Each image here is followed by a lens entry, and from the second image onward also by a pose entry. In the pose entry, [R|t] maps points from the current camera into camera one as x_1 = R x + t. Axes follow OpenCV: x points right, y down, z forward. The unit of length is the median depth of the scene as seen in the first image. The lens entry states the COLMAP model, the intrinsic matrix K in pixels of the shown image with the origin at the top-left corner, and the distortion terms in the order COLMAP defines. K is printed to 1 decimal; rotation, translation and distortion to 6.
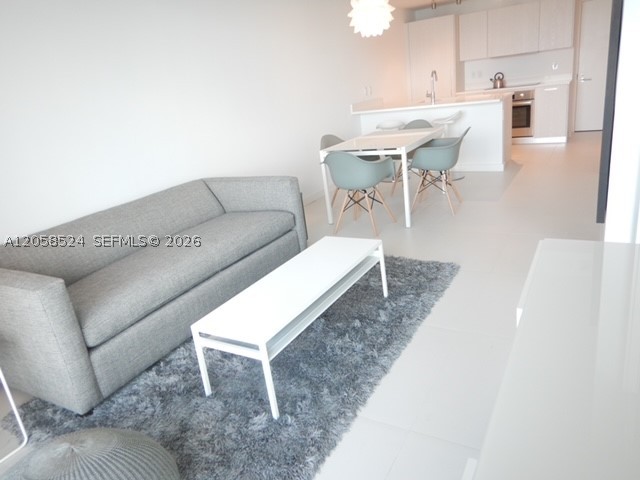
lens RADIAL K [[439.0, 0, 318.3], [0, 439.0, 225.2], [0, 0, 1]] dist [-0.057577, -0.000703]
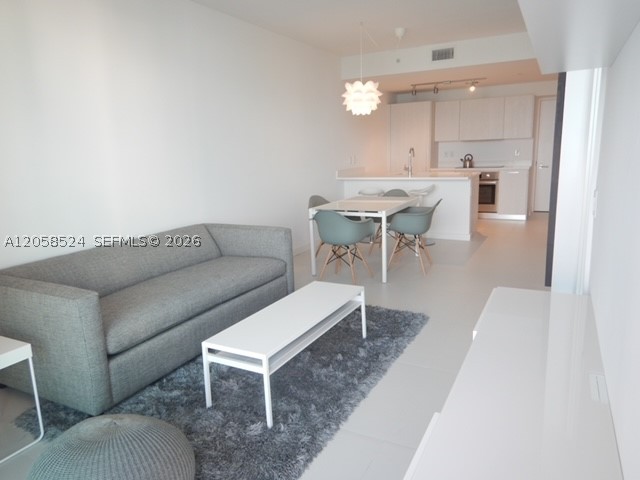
lens RADIAL K [[427.7, 0, 318.3], [0, 427.7, 219.6], [0, 0, 1]] dist [-0.083771, 0.000779]
pose [[0.995337, 0.081731, 0.051233, -0.047437], [-0.073012, 0.985434, -0.153589, 0.040991], [-0.063039, 0.149133, 0.986806, -0.127807]]
